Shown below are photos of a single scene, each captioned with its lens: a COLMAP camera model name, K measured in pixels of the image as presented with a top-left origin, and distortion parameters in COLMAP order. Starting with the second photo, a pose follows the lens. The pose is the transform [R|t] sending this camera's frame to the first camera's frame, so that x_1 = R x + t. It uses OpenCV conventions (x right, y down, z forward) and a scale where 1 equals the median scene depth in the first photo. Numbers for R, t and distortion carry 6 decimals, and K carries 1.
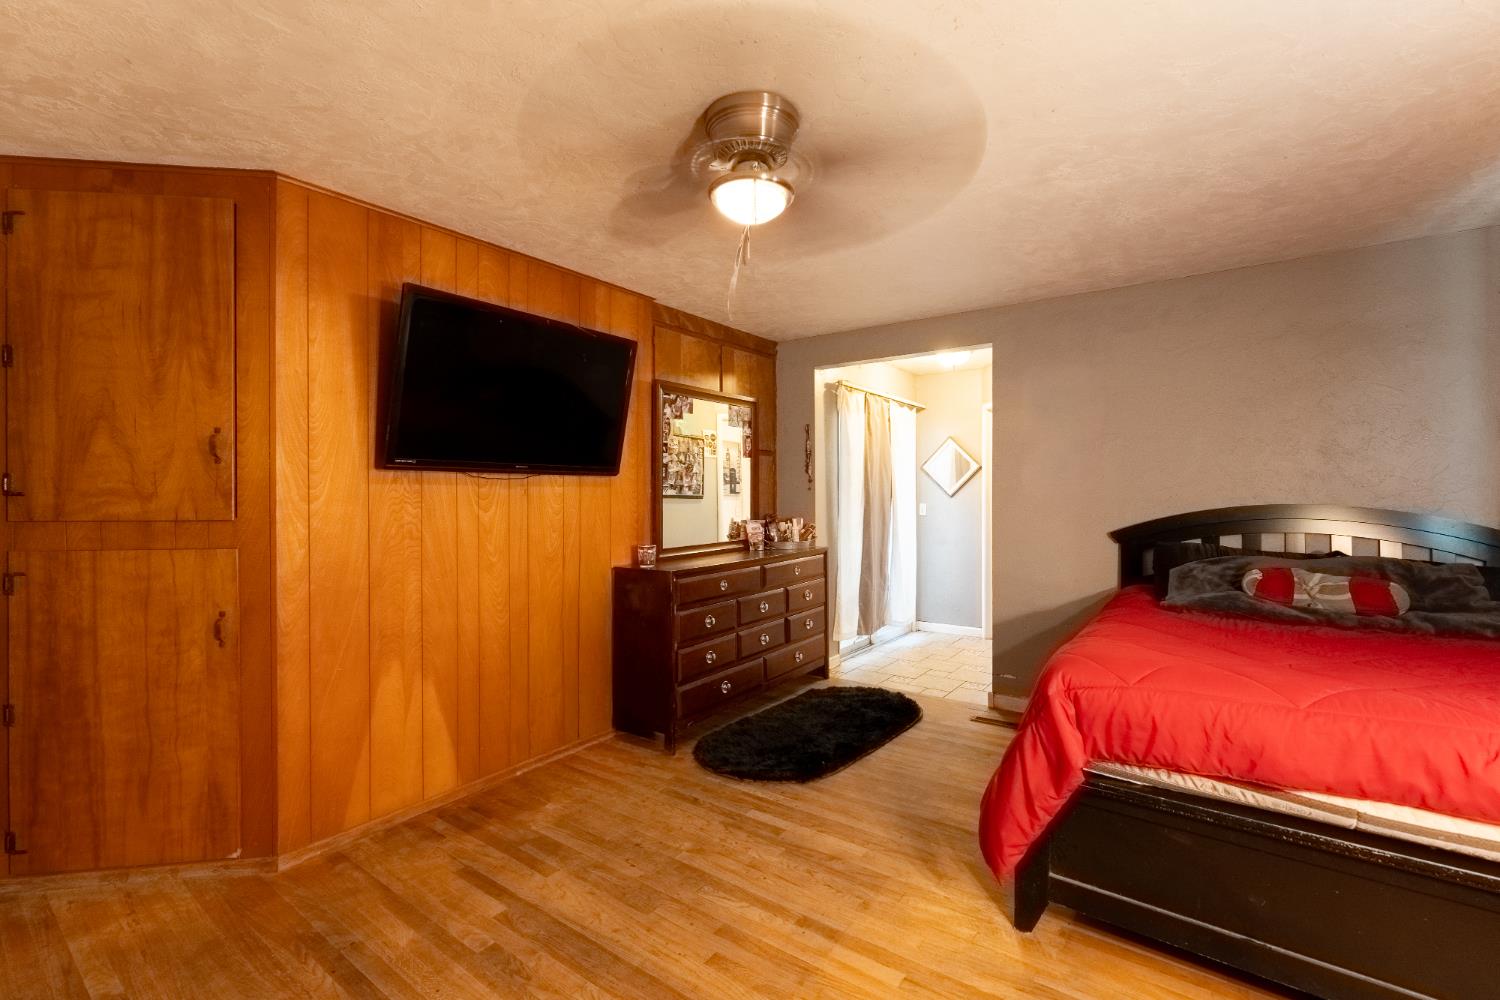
lens RADIAL K [[666.1, 0, 753.2], [0, 666.1, 497.4], [0, 0, 1]] dist [-0.000344, -0.000027]
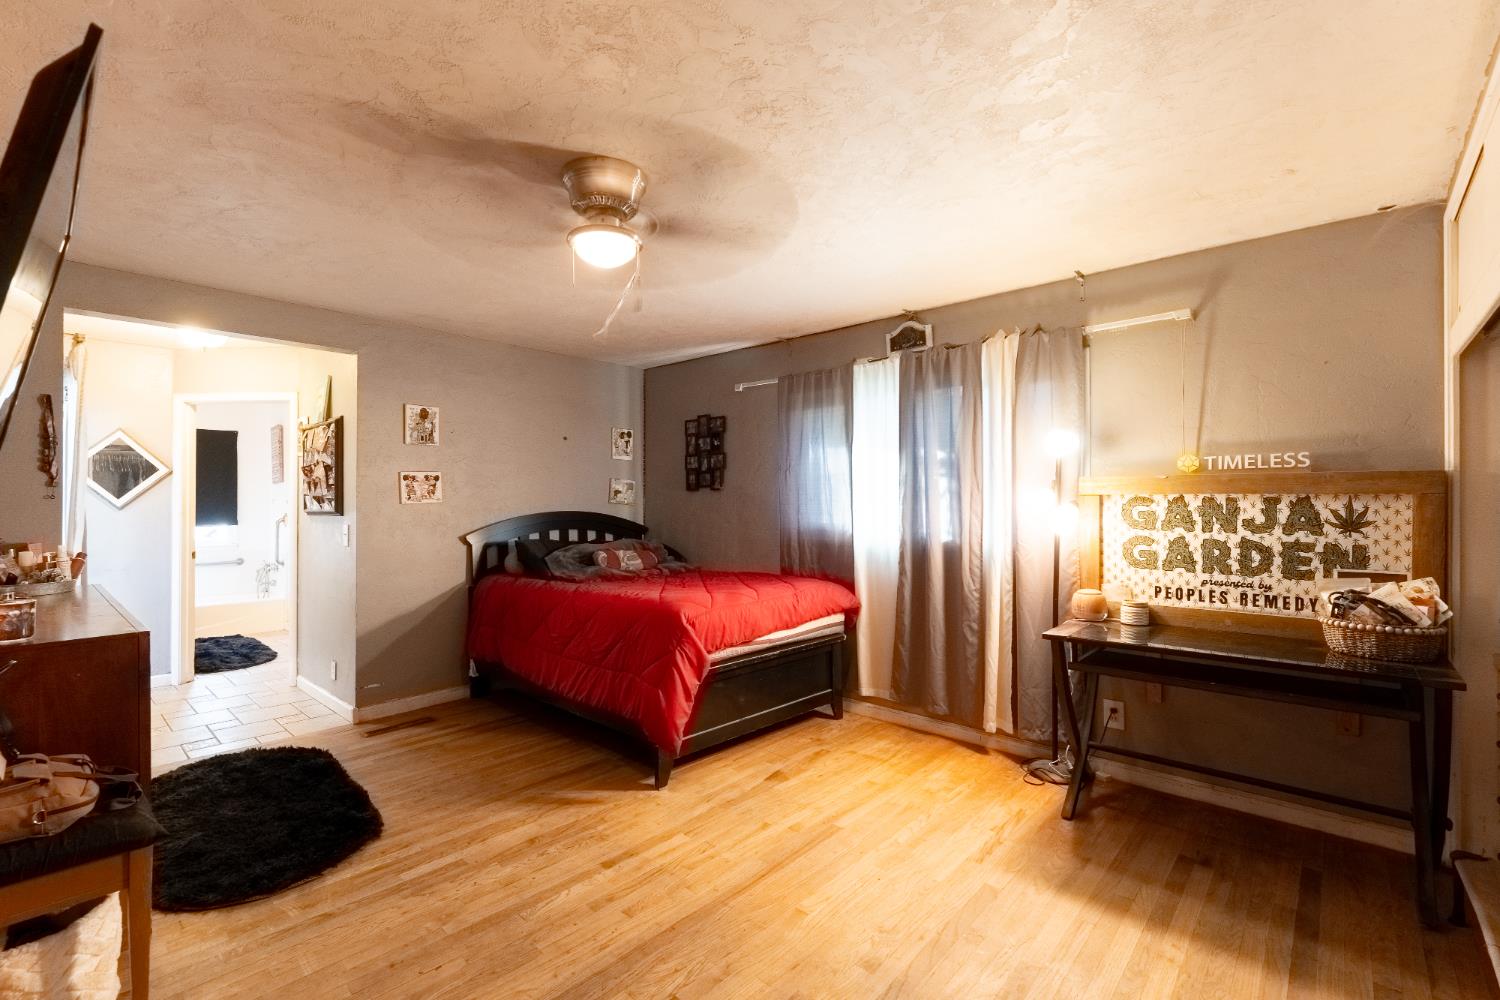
lens RADIAL K [[666.1, 0, 755.8], [0, 666.1, 501.6], [0, 0, 1]] dist [-0.000344, -0.000027]
pose [[0.098873, 0.003813, 0.995093, -0.881329], [0.007293, 0.999963, -0.004557, -0.002303], [-0.995073, 0.007708, 0.098842, 0.500291]]
